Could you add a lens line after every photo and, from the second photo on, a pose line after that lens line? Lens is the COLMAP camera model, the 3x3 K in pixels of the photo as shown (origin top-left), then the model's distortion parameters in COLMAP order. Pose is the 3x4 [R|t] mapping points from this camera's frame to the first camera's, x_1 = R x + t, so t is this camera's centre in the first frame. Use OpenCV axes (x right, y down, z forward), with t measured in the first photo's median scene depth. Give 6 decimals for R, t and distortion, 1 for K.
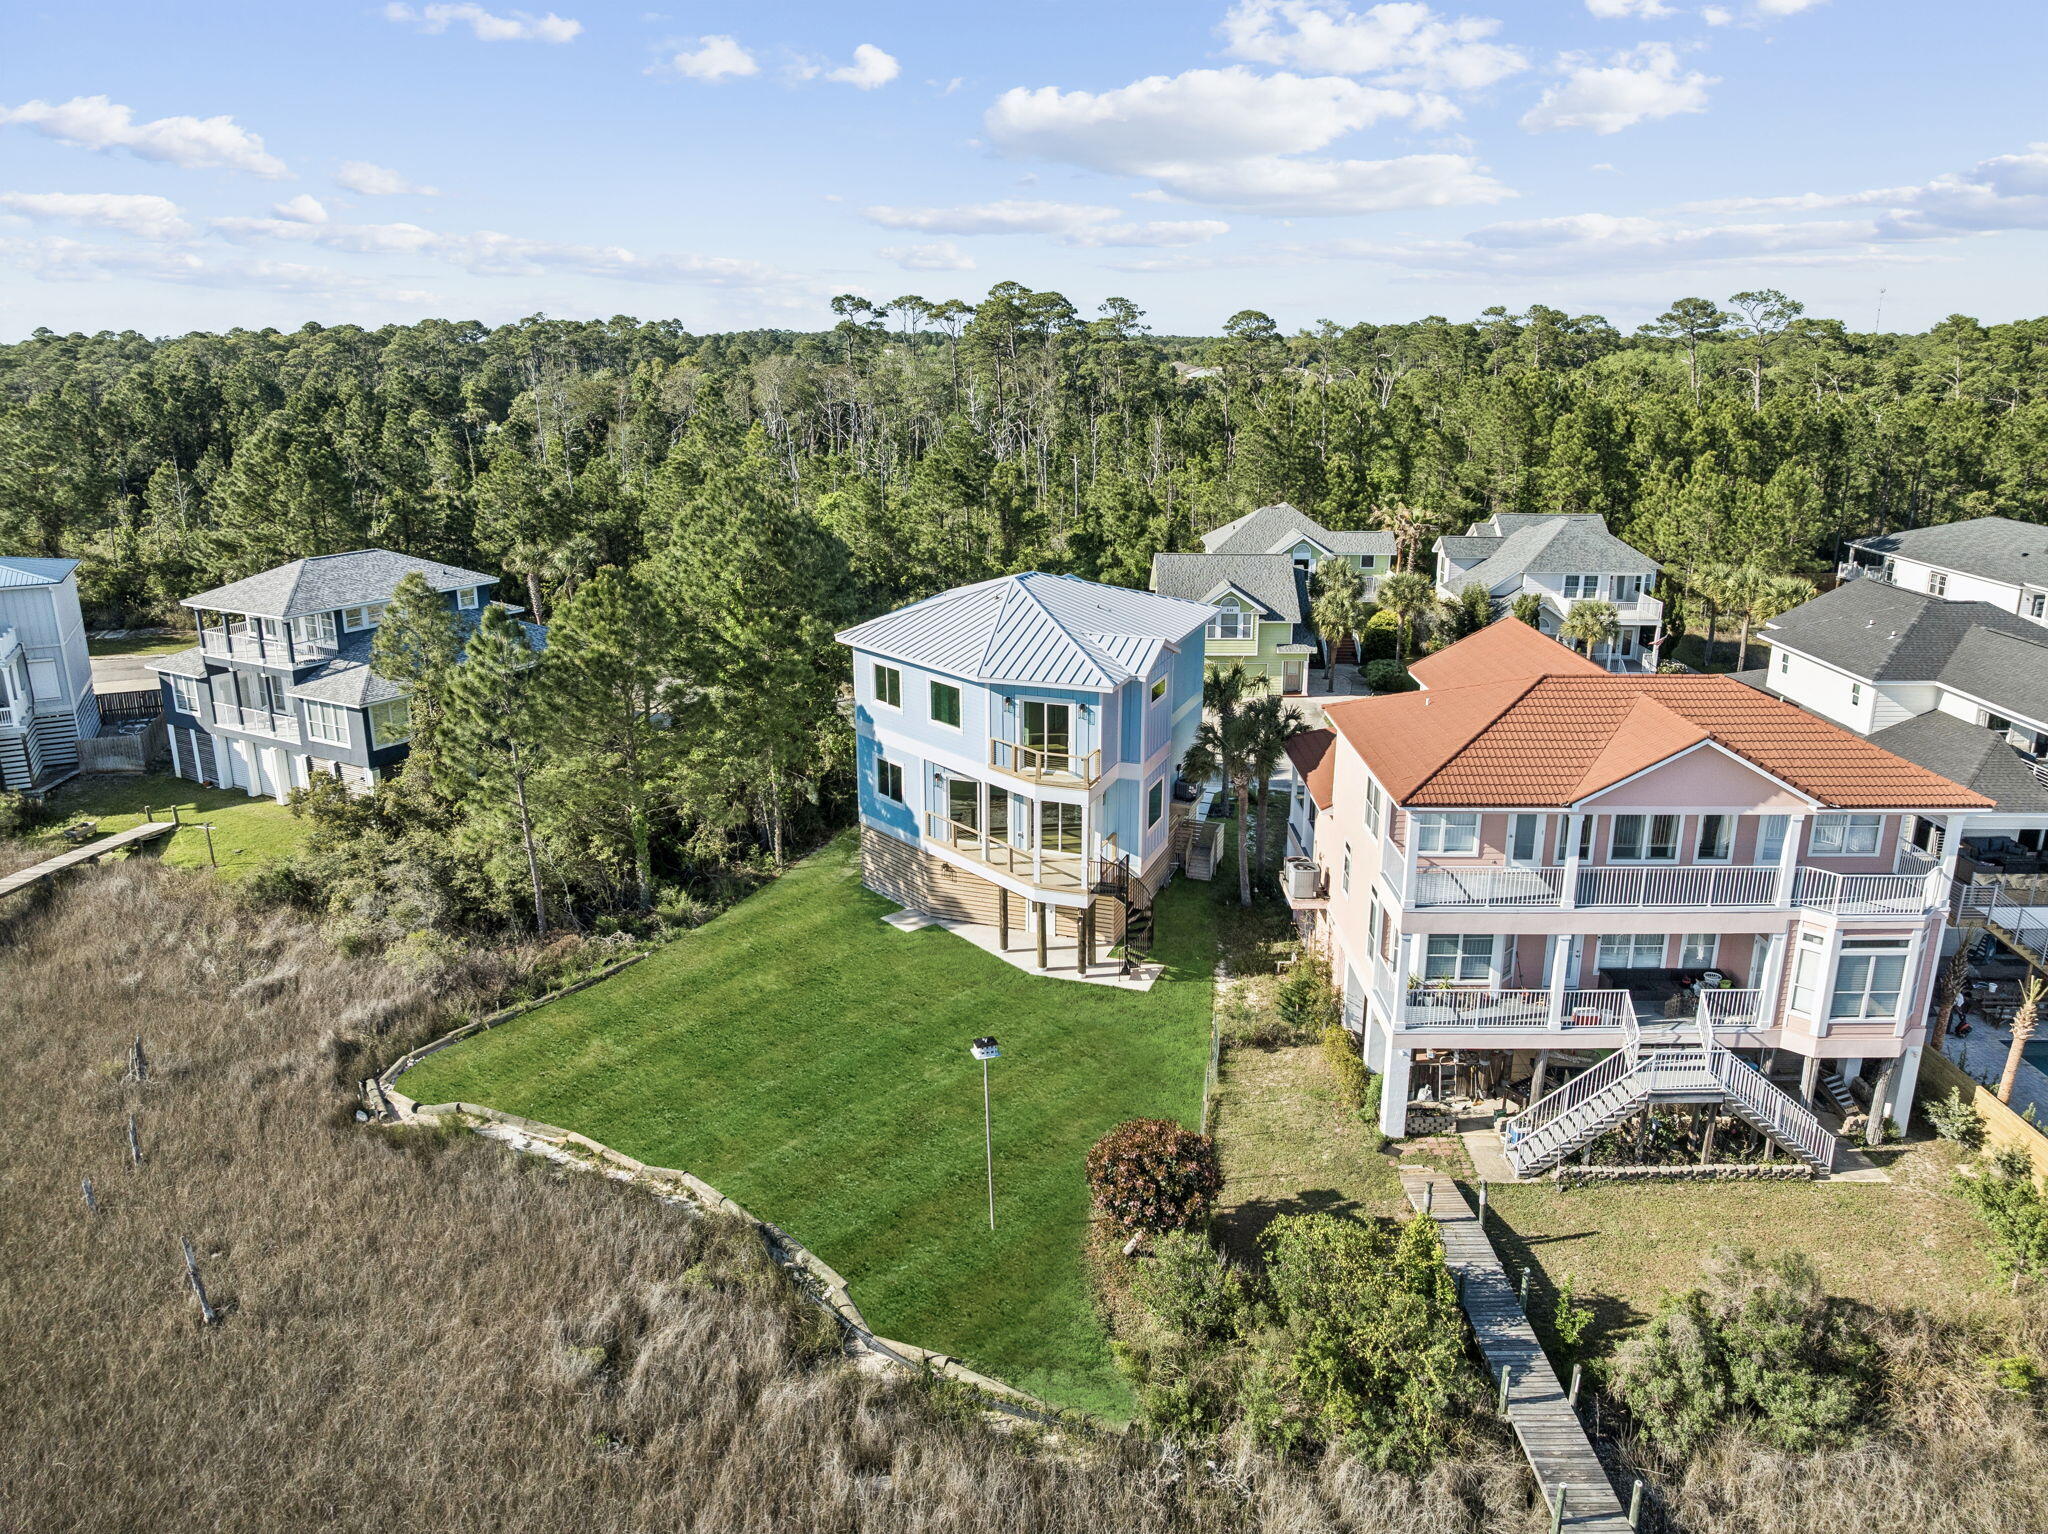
lens RADIAL K [[1439.6, 0, 1038.5], [0, 1439.6, 760.0], [0, 0, 1]] dist [-0.044358, 0.016278]
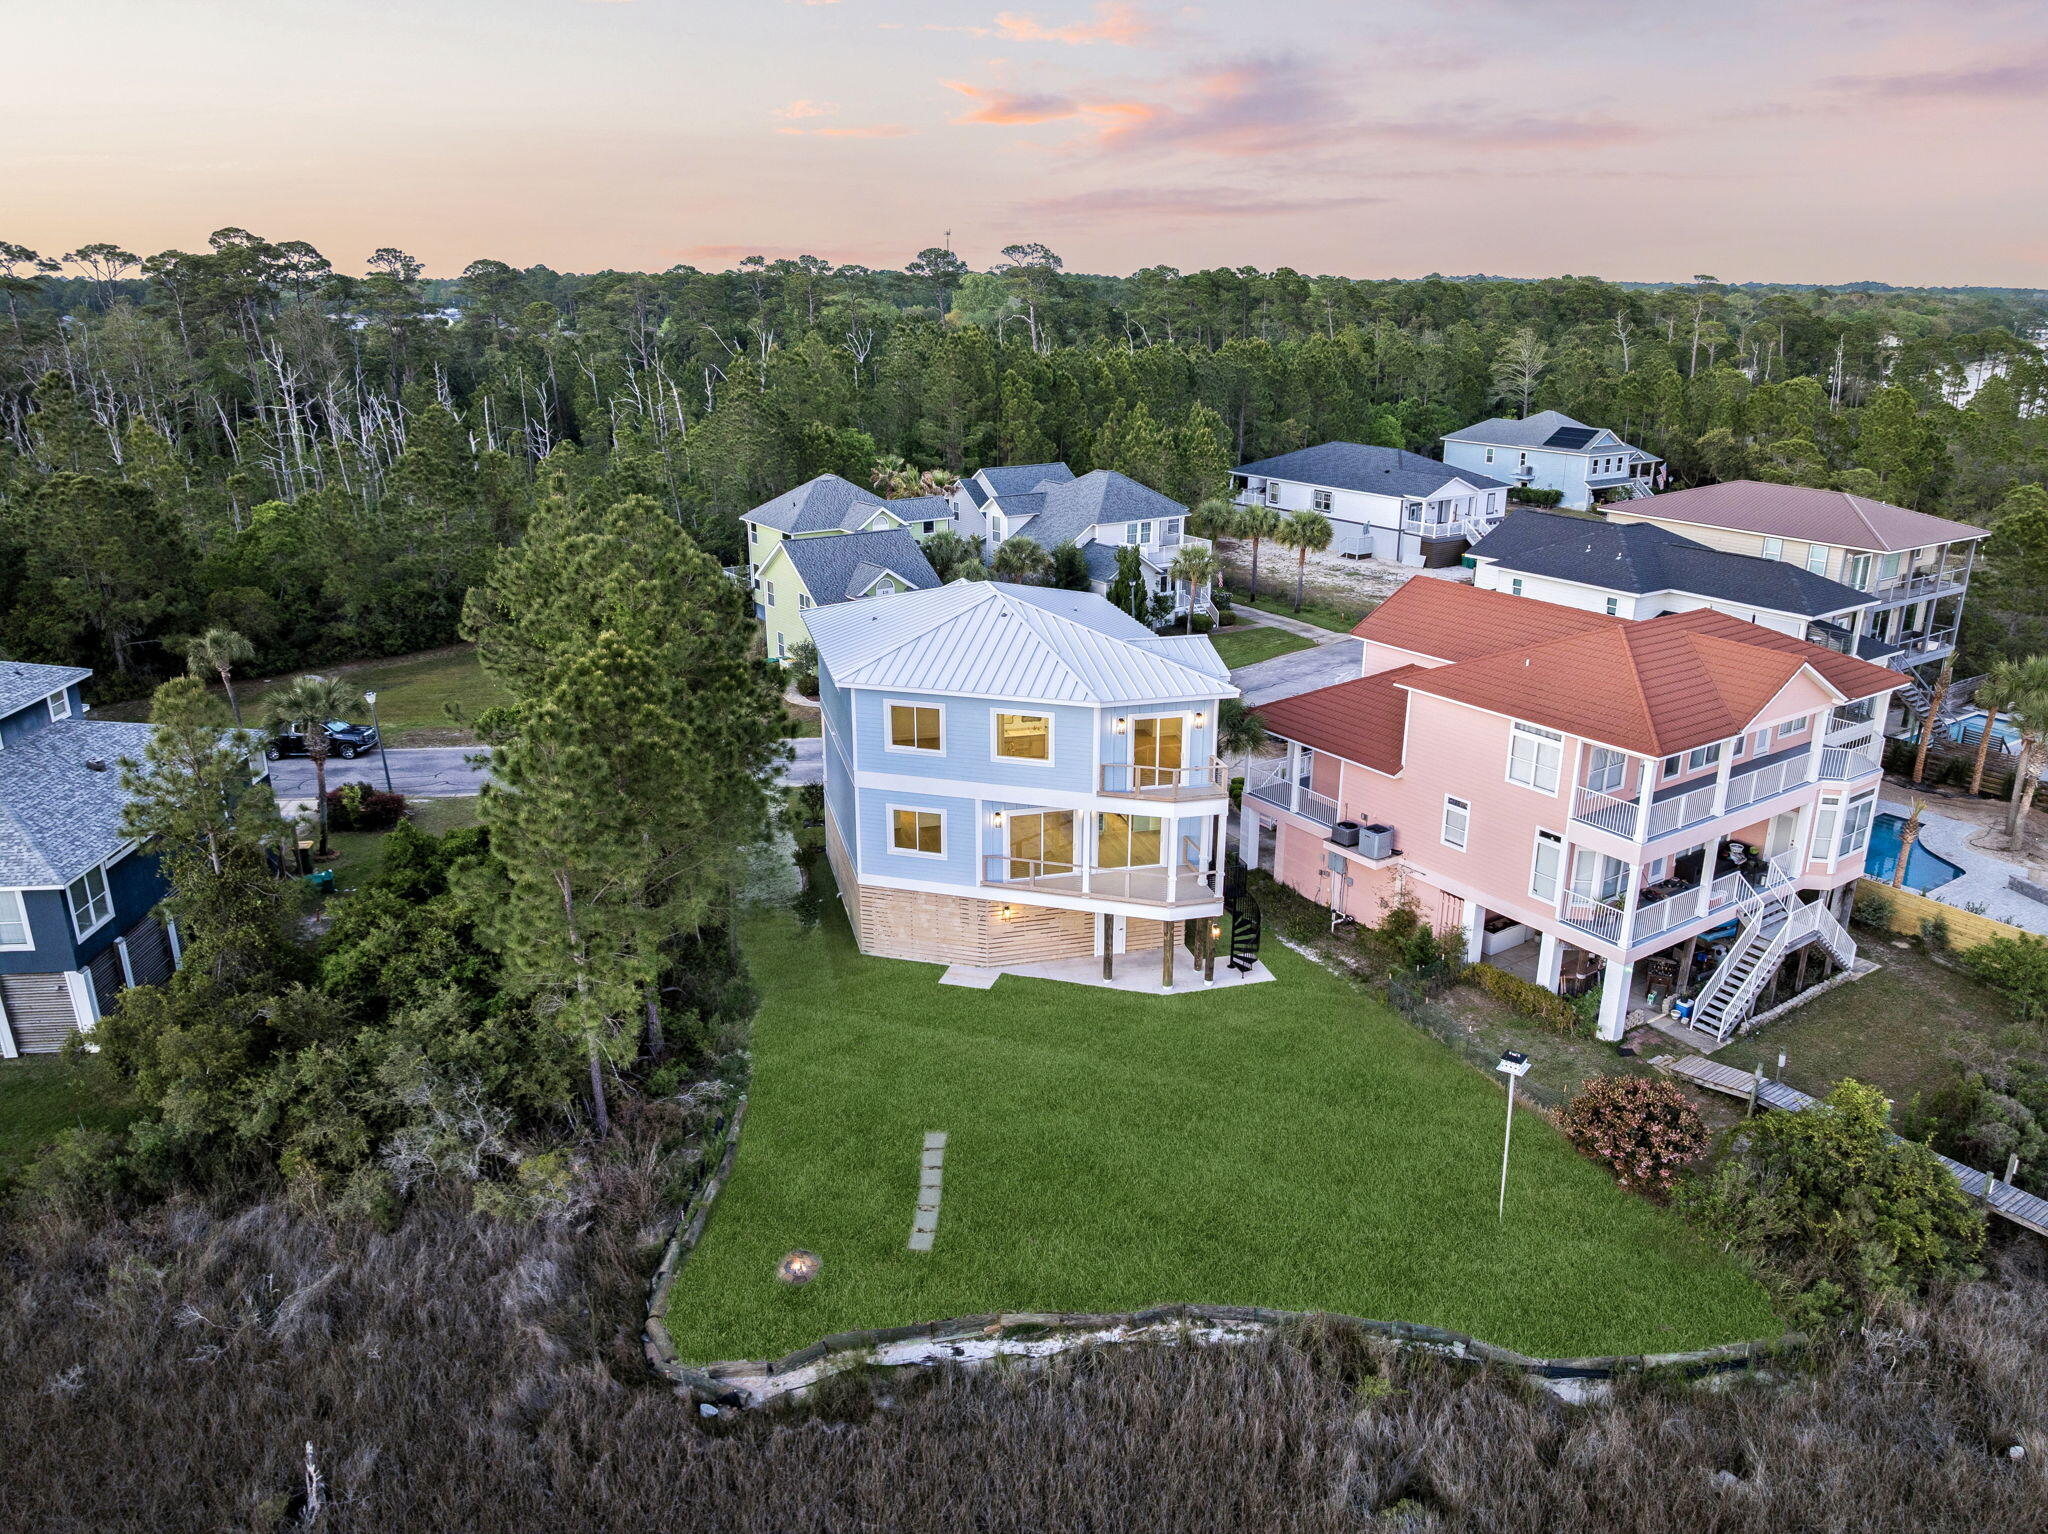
lens RADIAL K [[1439.6, 0, 1025.6], [0, 1439.6, 764.4], [0, 0, 1]] dist [-0.044358, 0.016278]
pose [[0.824663, -0.179534, 0.536376, -0.544408], [0.156697, 0.983688, 0.088339, -0.099574], [-0.543486, 0.011199, 0.839343, 0.219996]]
